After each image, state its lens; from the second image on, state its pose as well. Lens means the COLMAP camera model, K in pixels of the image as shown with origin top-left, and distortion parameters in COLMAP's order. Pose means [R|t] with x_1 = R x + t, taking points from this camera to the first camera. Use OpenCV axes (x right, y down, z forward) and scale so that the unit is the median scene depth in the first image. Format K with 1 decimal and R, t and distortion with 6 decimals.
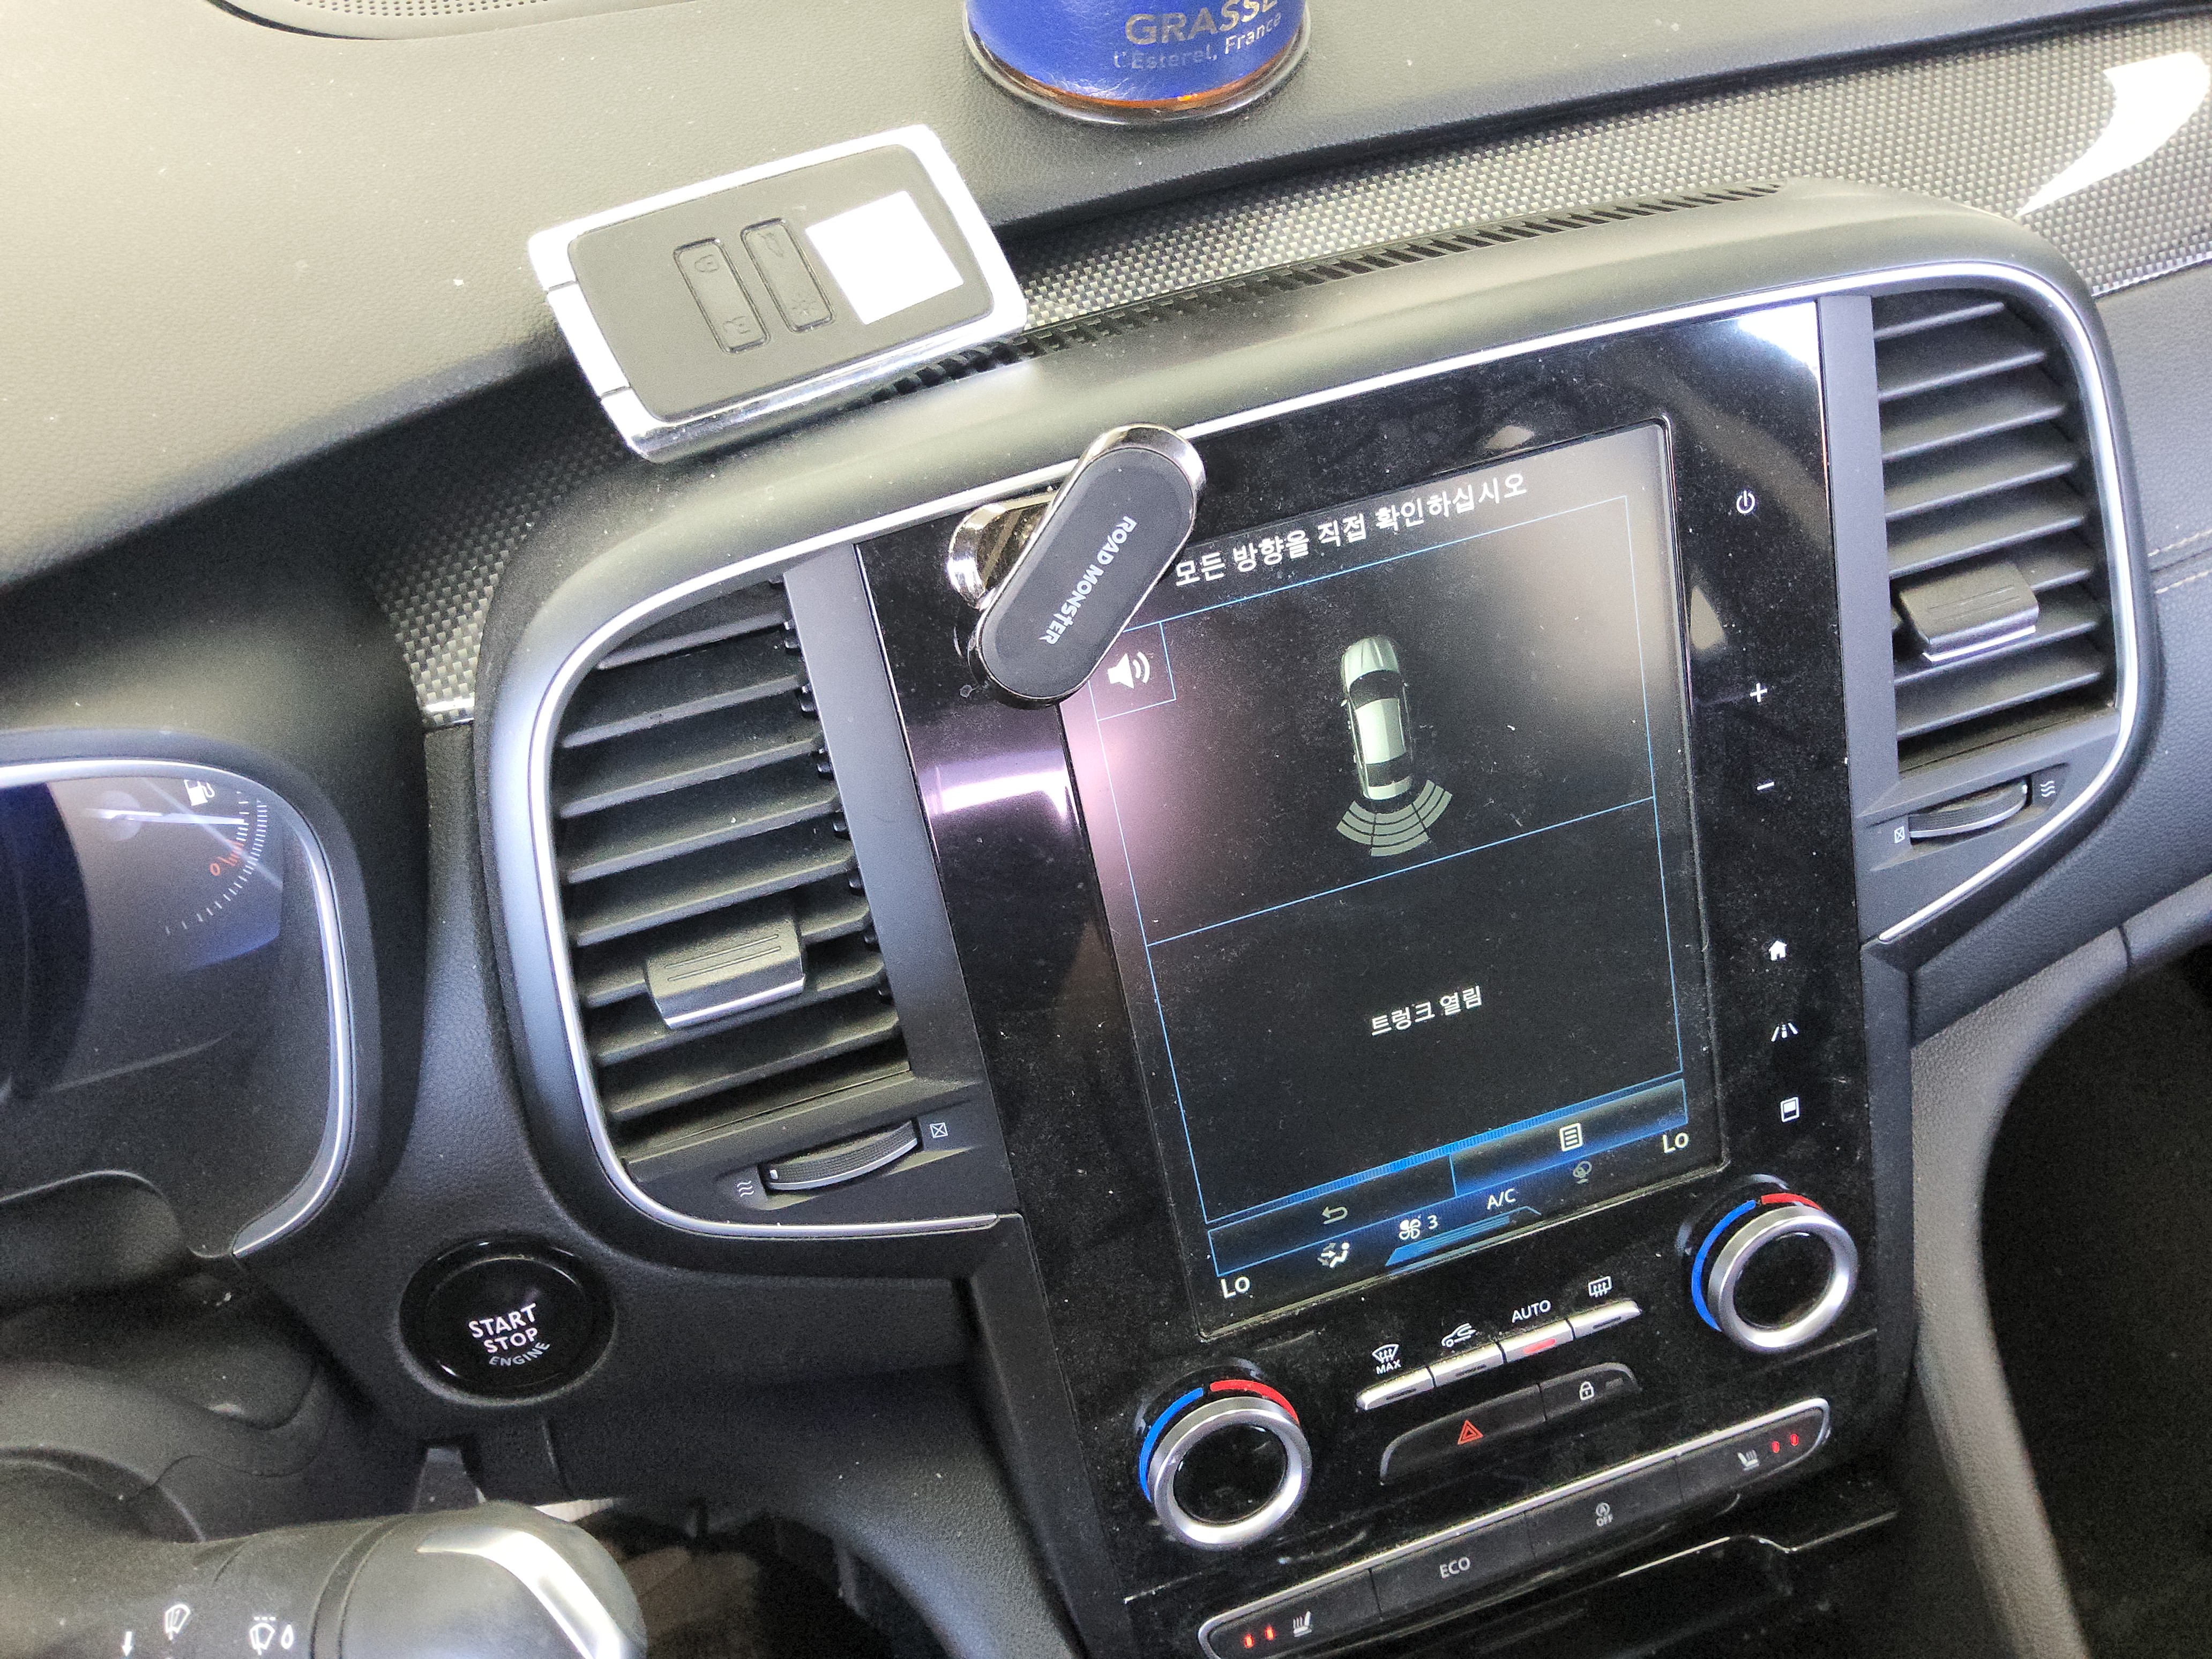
lens RADIAL K [[1716.3, 0, 1106.0], [0, 1716.3, 829.5], [0, 0, 1]] dist [0.070292, -0.124499]
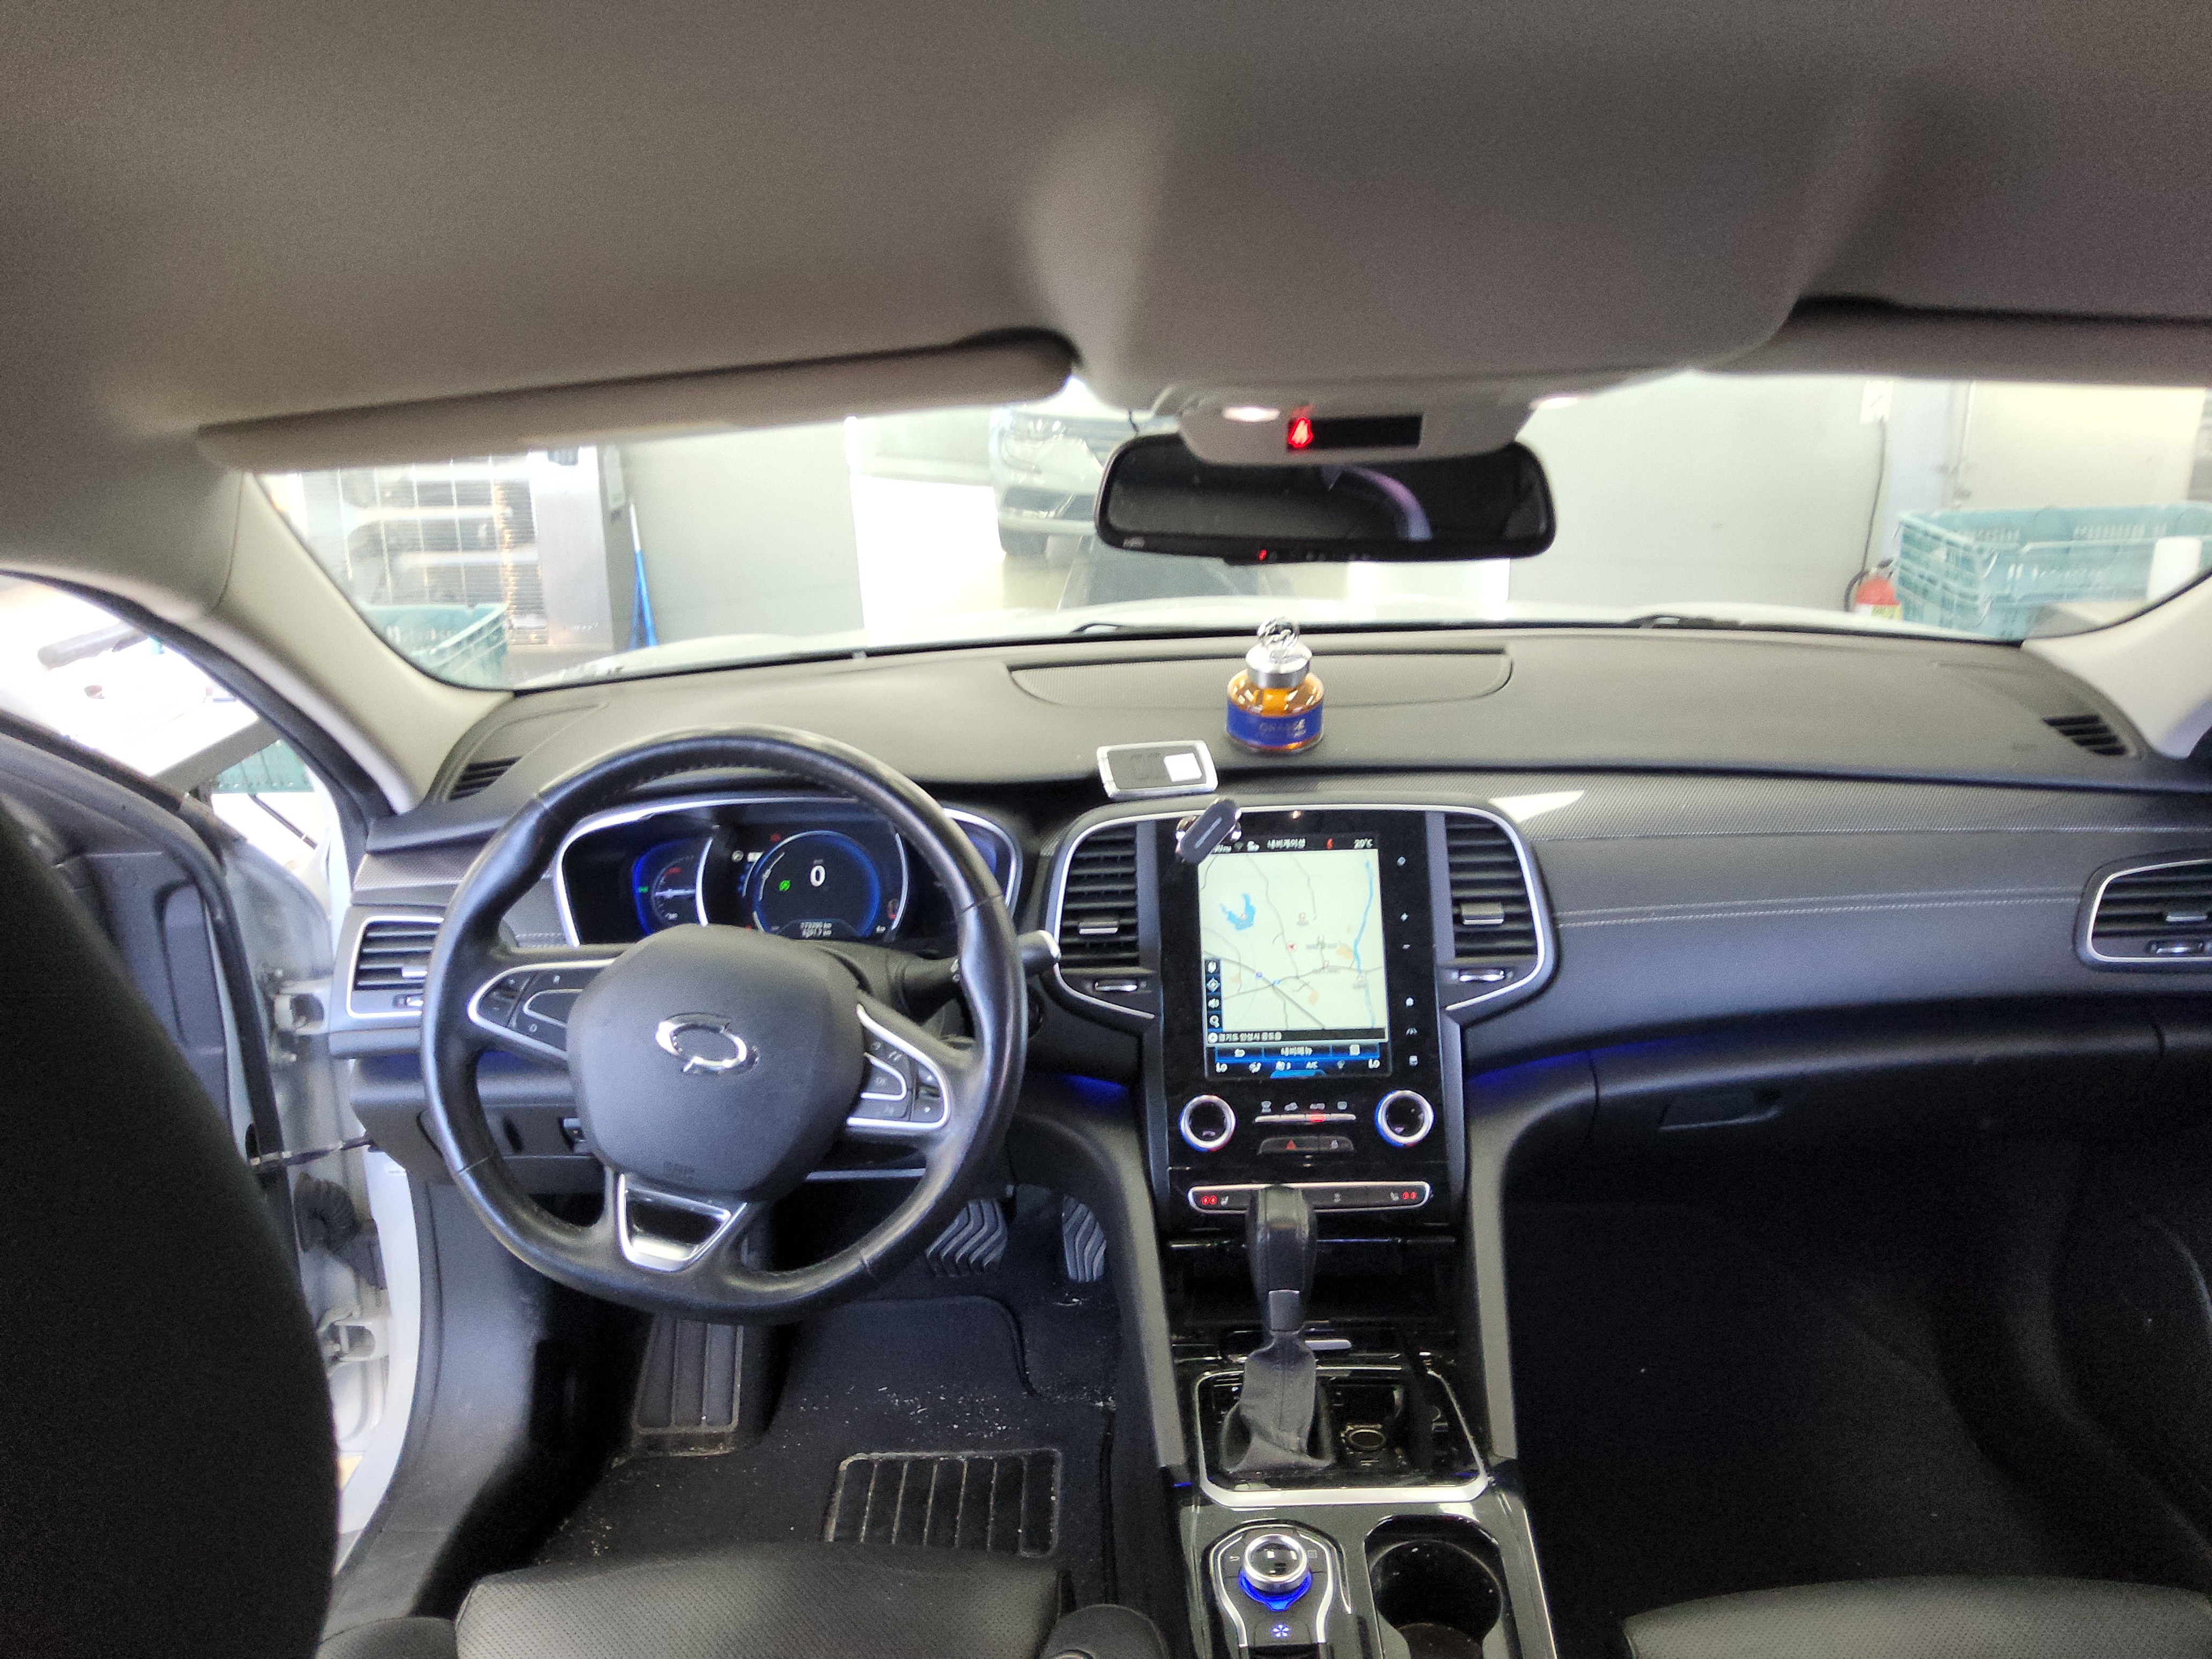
lens RADIAL K [[1716.3, 0, 1106.0], [0, 1716.3, 829.5], [0, 0, 1]] dist [0.070292, -0.124499]
pose [[0.932356, 0.123781, -0.339692, 0.994924], [-0.256777, 0.888140, -0.381148, 1.255809], [0.254515, 0.442590, 0.859846, -2.218000]]
